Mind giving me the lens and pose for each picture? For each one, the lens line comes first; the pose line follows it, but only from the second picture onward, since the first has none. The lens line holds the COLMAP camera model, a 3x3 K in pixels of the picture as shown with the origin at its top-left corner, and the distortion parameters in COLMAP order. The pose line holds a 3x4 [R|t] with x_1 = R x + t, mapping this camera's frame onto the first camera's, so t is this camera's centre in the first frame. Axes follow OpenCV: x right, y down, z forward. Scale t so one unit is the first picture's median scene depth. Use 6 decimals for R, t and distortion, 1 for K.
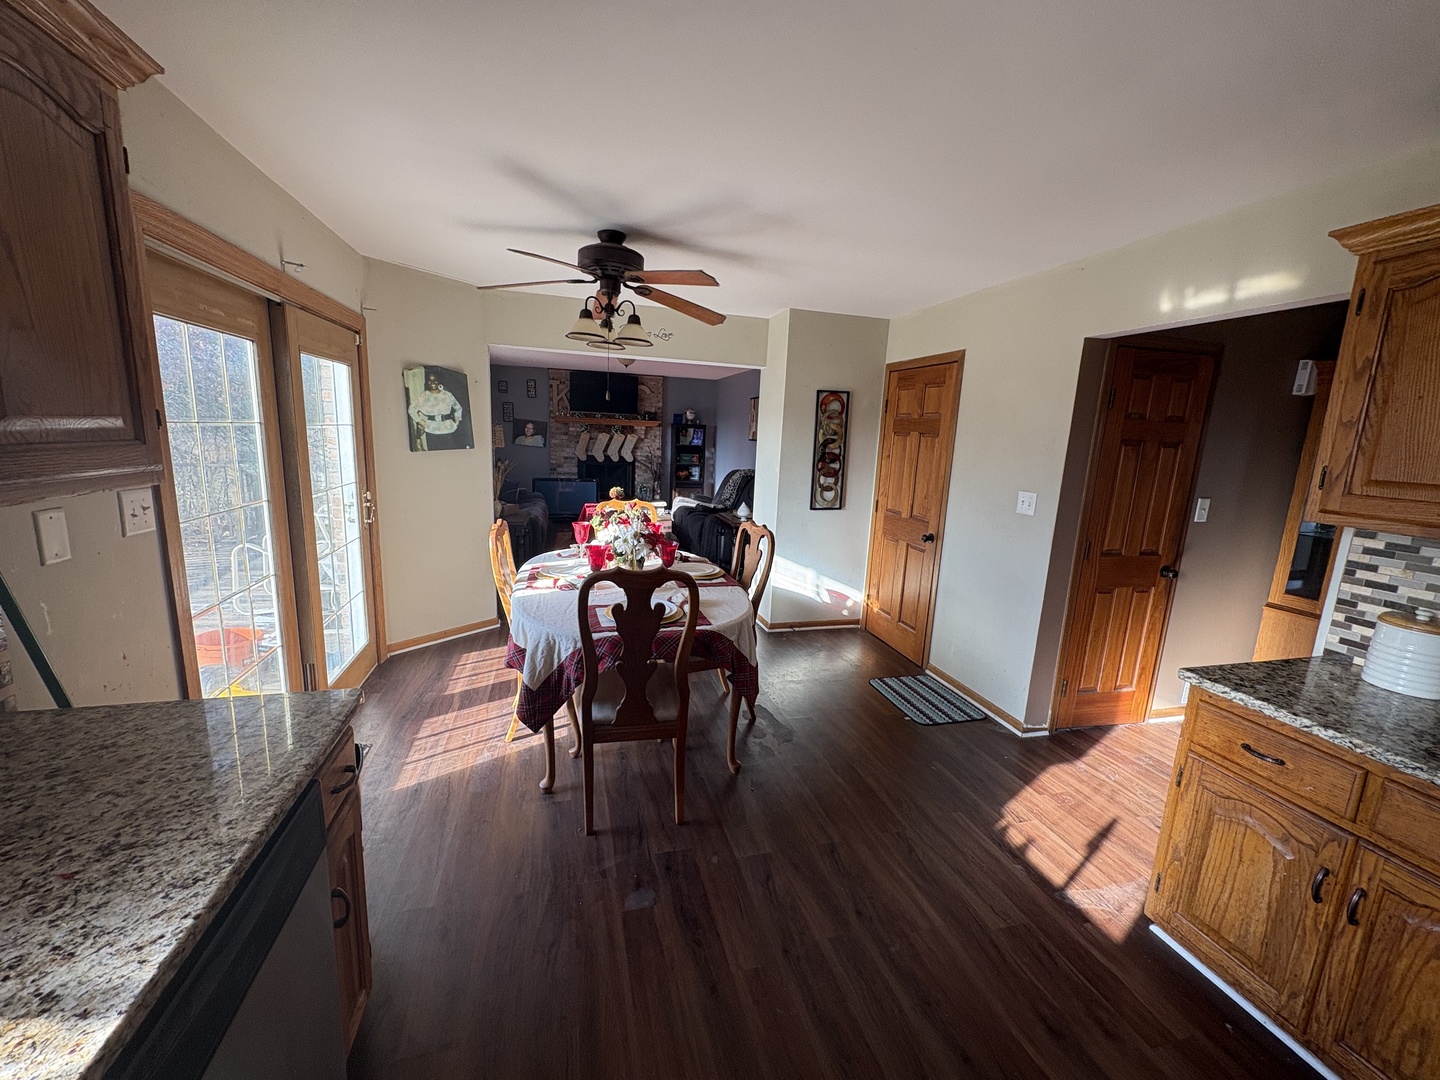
lens RADIAL K [[573.8, 0, 721.9], [0, 573.8, 540.5], [0, 0, 1]] dist [0.000650, 0.000080]
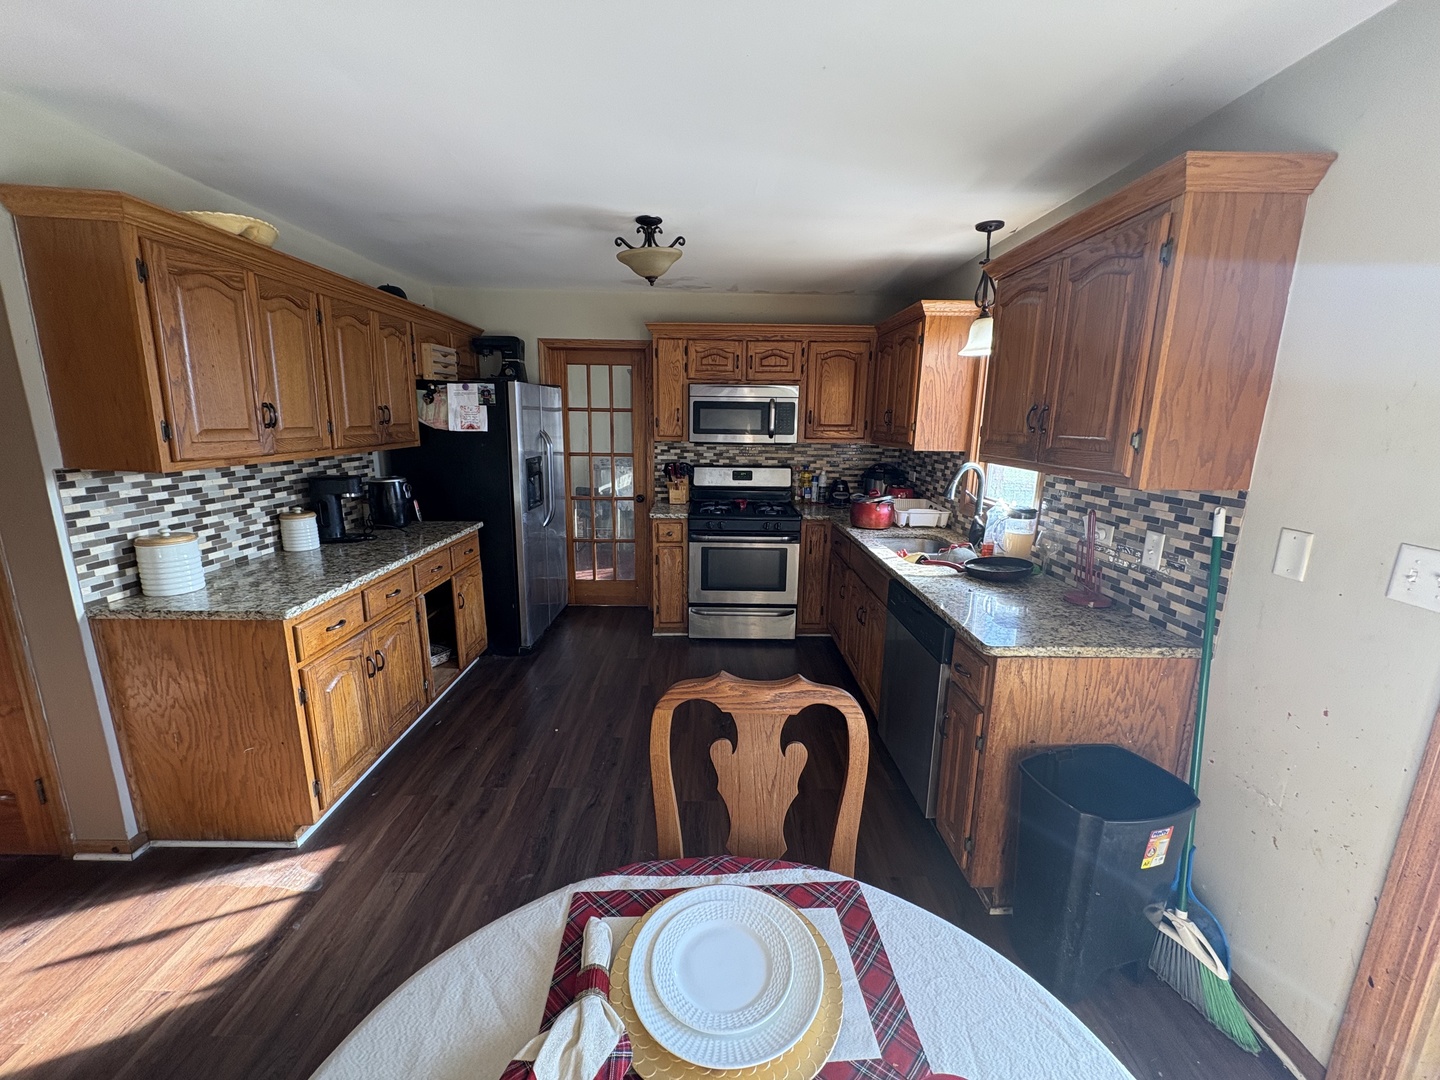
lens RADIAL K [[573.8, 0, 720.5], [0, 573.8, 533.6], [0, 0, 1]] dist [0.000650, 0.000080]
pose [[-0.967026, -0.107447, 0.230904, -0.056930], [-0.011504, 0.924149, 0.381859, -0.077719], [-0.254419, 0.366611, -0.894912, 0.384106]]
